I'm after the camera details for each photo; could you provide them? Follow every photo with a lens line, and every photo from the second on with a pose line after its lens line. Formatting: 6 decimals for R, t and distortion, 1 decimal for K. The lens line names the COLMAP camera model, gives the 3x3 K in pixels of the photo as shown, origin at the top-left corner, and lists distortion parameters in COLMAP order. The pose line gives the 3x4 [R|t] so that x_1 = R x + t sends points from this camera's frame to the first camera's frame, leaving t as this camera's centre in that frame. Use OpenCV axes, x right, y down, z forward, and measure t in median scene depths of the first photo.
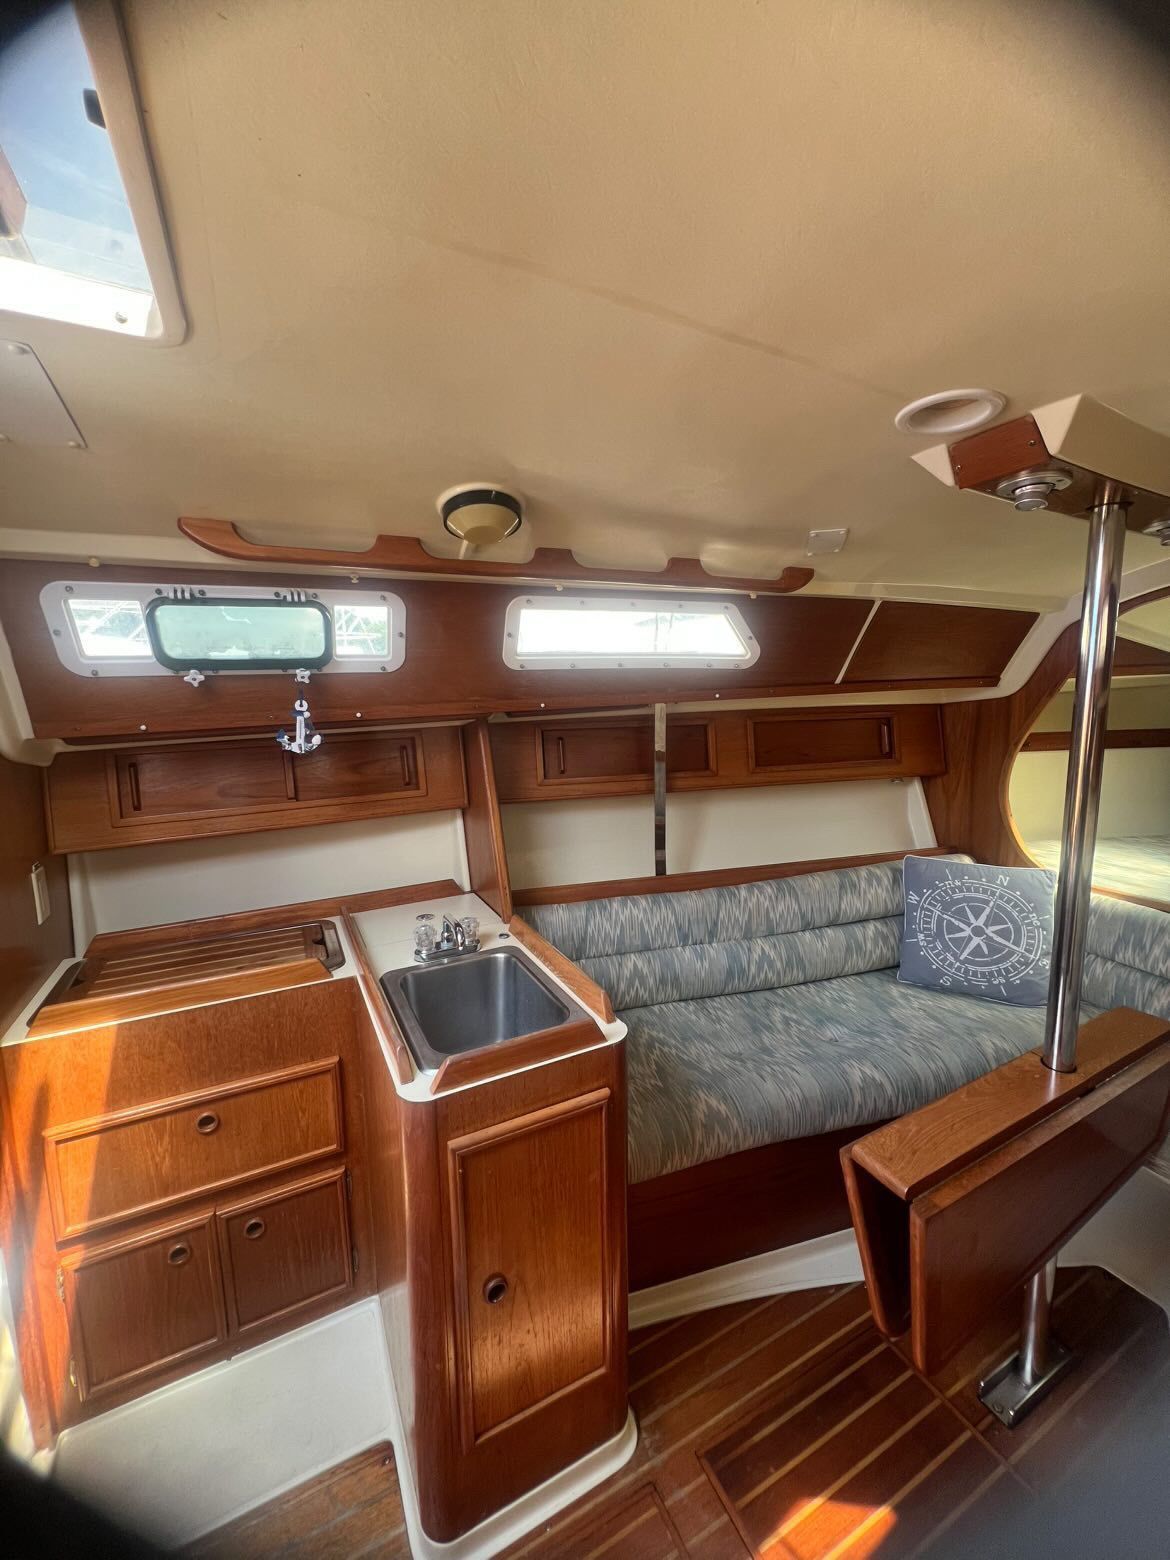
lens RADIAL K [[625.8, 0, 586.0], [0, 625.8, 774.0], [0, 0, 1]] dist [-0.002853, 0.001171]
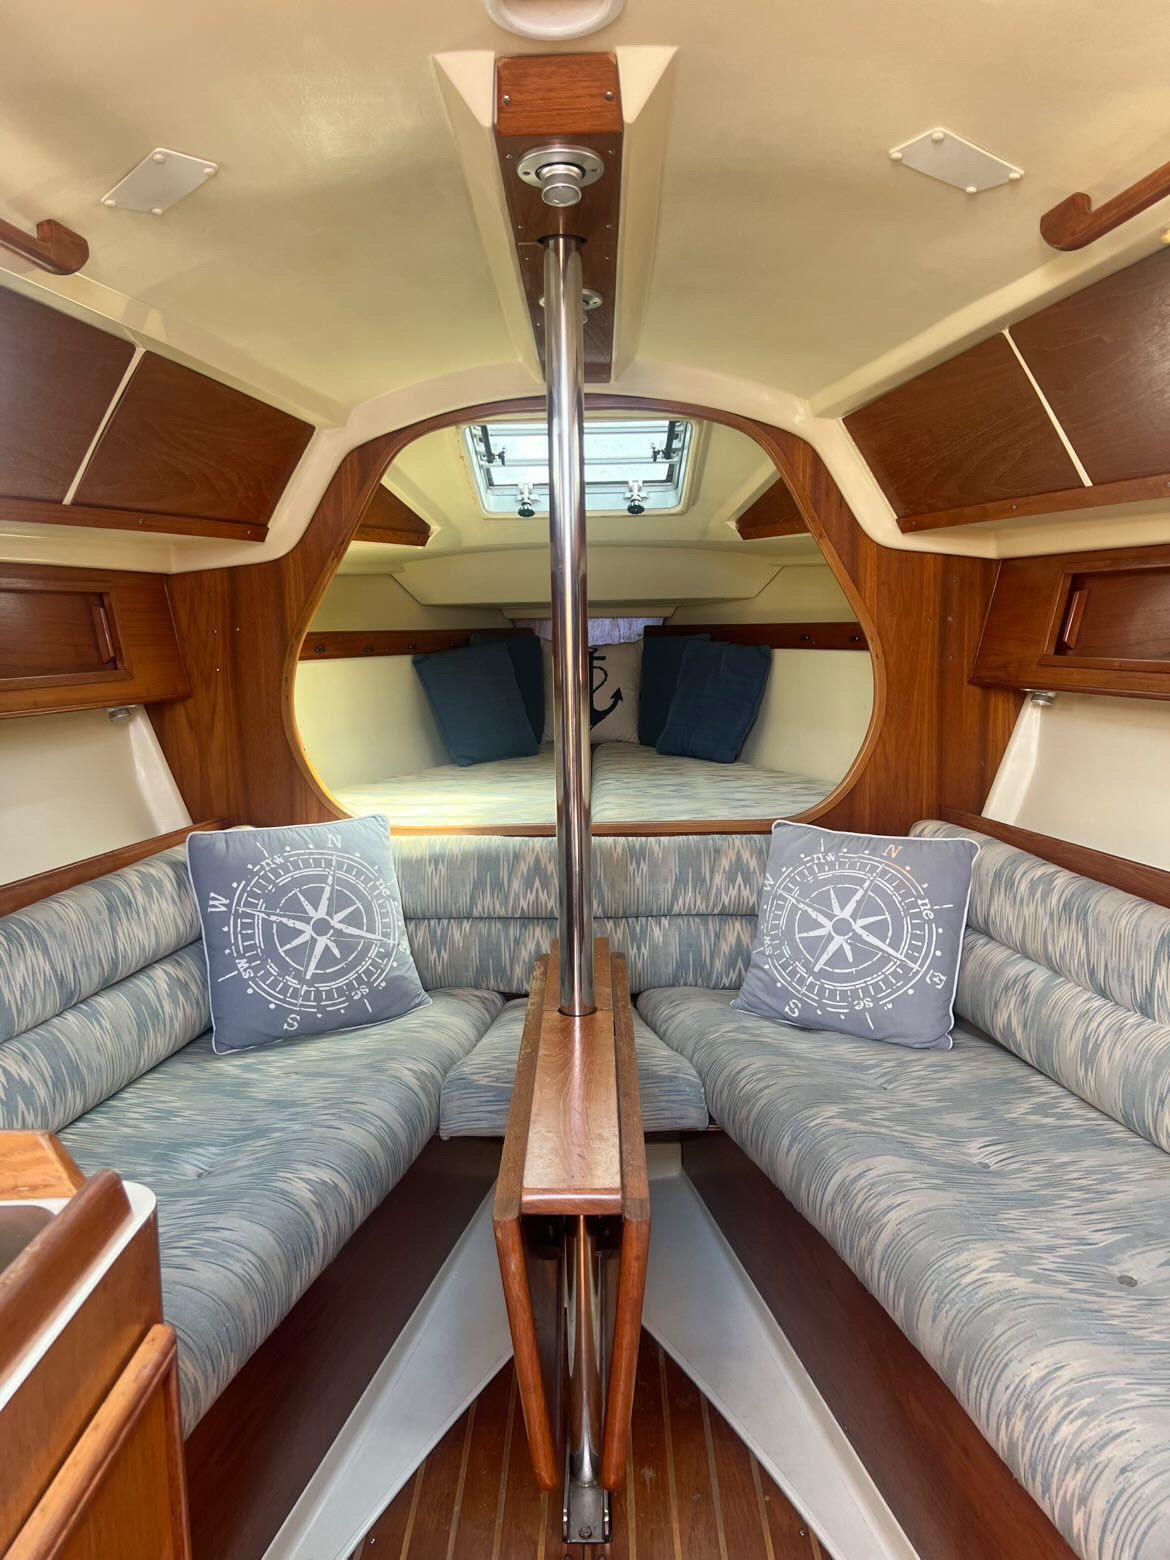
lens RADIAL K [[1177.7, 0, 587.1], [0, 1177.7, 786.8], [0, 0, 1]] dist [0.058076, -0.070670]
pose [[0.463025, -0.109485, 0.879557, -0.281761], [0.130082, 0.989990, 0.054752, 0.086590], [-0.876748, 0.089063, 0.472632, 0.206349]]
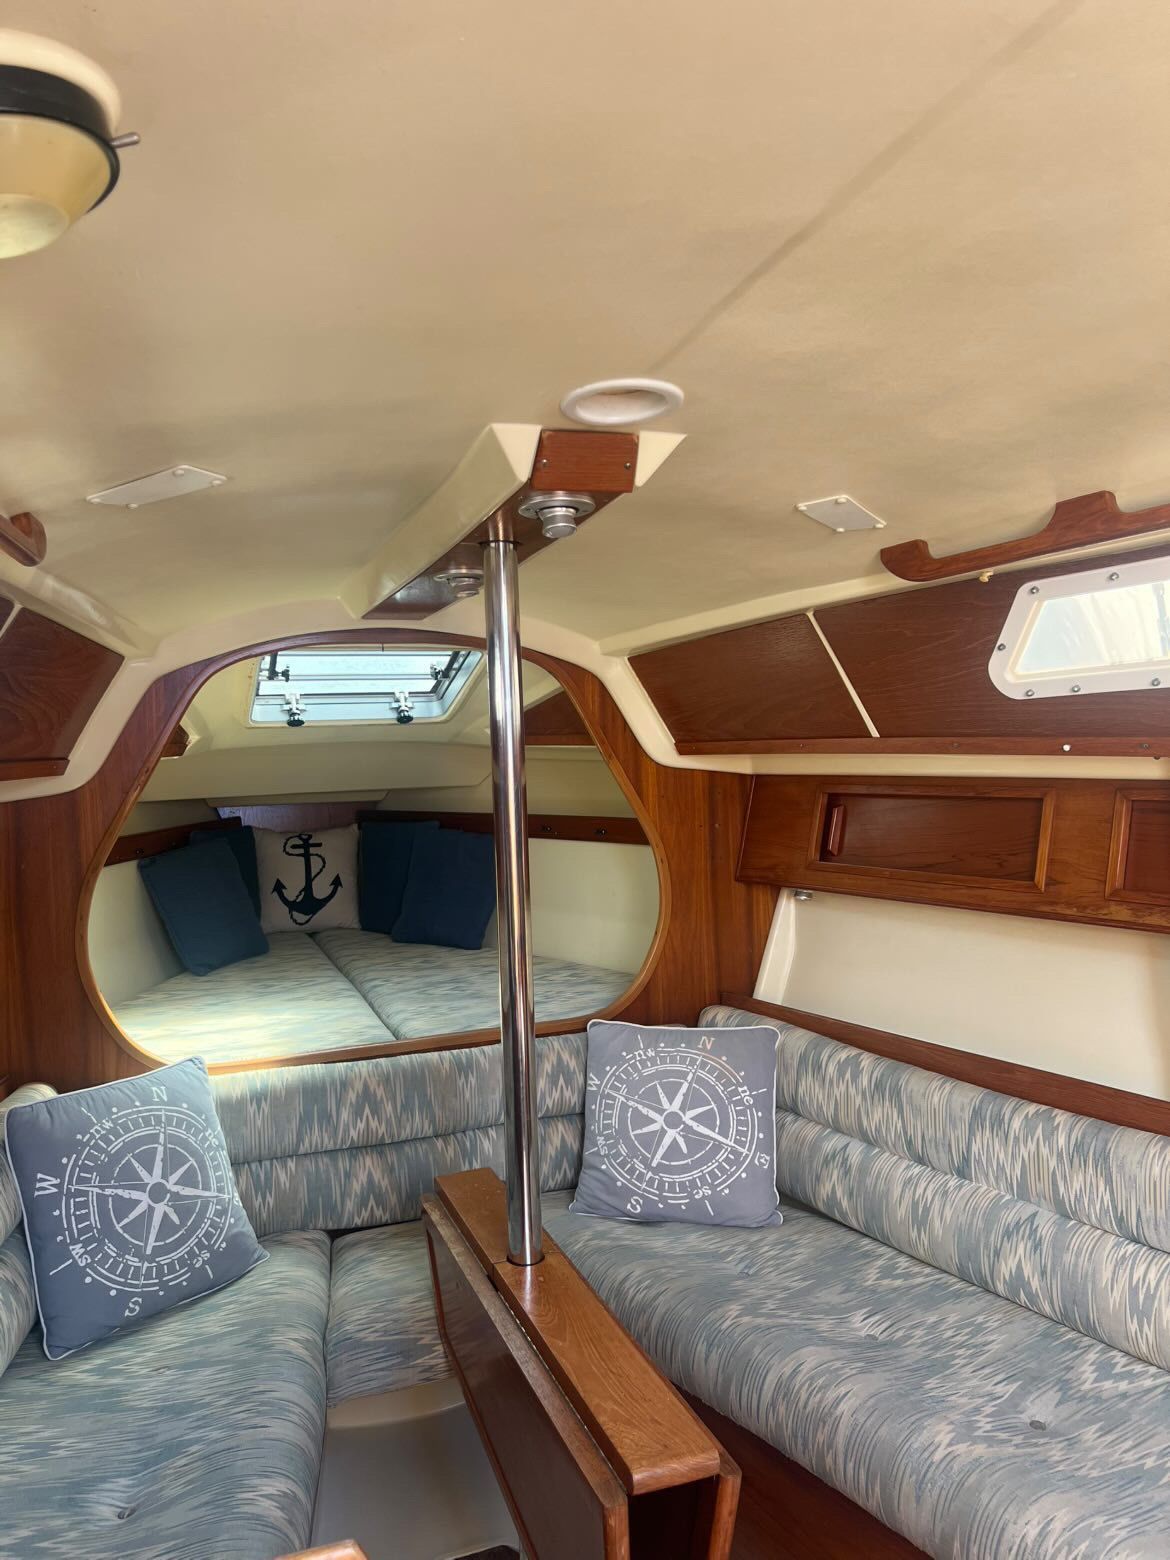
lens RADIAL K [[1177.7, 0, 580.3], [0, 1177.7, 783.8], [0, 0, 1]] dist [0.058076, -0.070670]
pose [[0.120206, -0.015902, 0.992622, -0.421047], [0.168458, 0.985698, -0.004609, -0.050163], [-0.978352, 0.167769, 0.121166, 0.441177]]
